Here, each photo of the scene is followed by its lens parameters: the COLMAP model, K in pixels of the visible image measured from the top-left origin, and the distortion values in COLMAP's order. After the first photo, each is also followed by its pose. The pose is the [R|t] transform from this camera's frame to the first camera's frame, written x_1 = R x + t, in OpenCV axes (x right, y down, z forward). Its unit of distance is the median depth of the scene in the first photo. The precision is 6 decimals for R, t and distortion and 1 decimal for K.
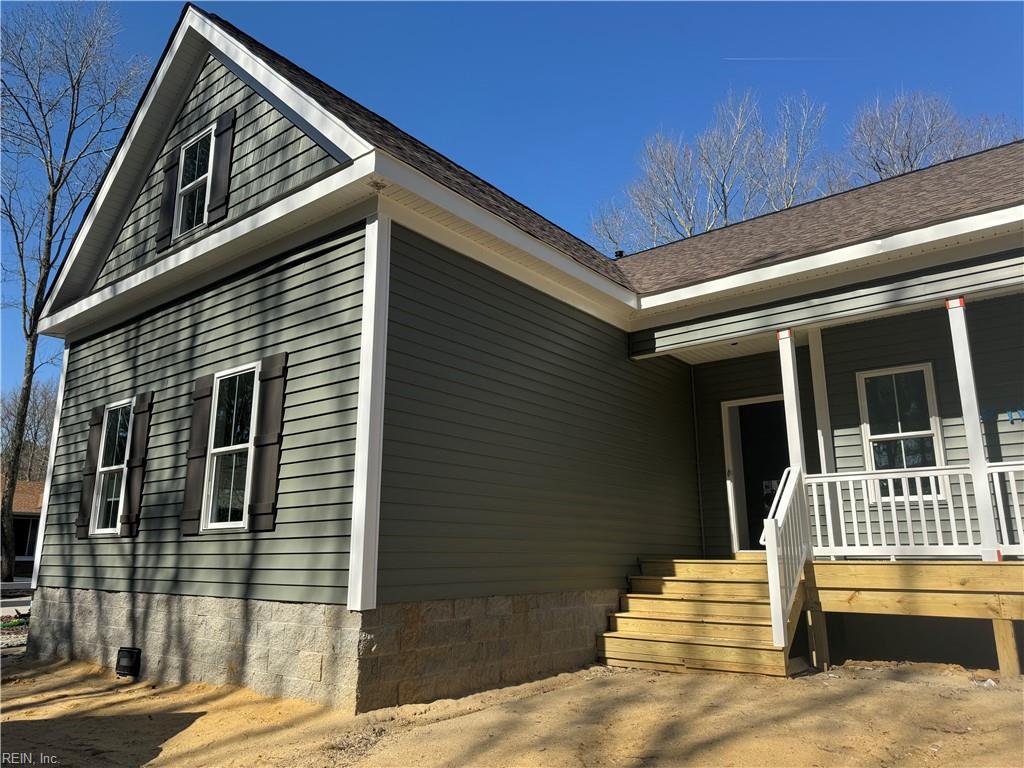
lens RADIAL K [[723.7, 0, 513.7], [0, 723.7, 387.9], [0, 0, 1]] dist [0.043428, -0.049139]
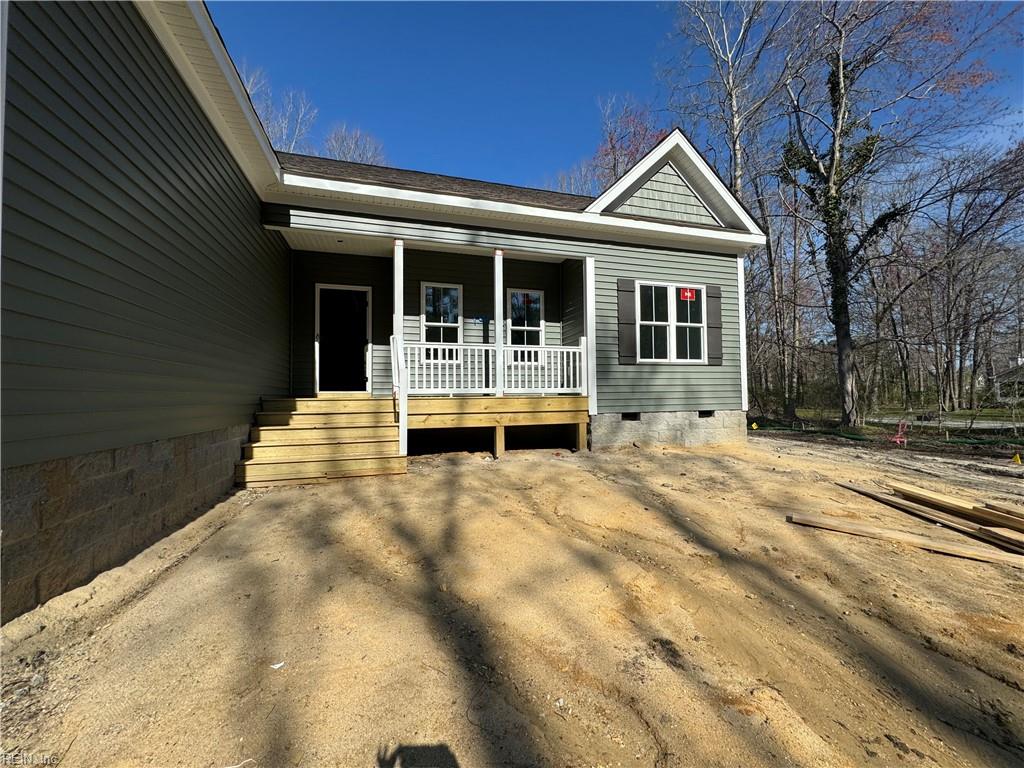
lens RADIAL K [[408.4, 0, 513.6], [0, 408.4, 383.8], [0, 0, 1]] dist [-0.002920, 0.000279]
pose [[0.566851, 0.018756, 0.823607, -0.162167], [-0.179386, 0.978562, 0.101178, 0.079391], [-0.804052, -0.205096, 0.558064, 0.334521]]
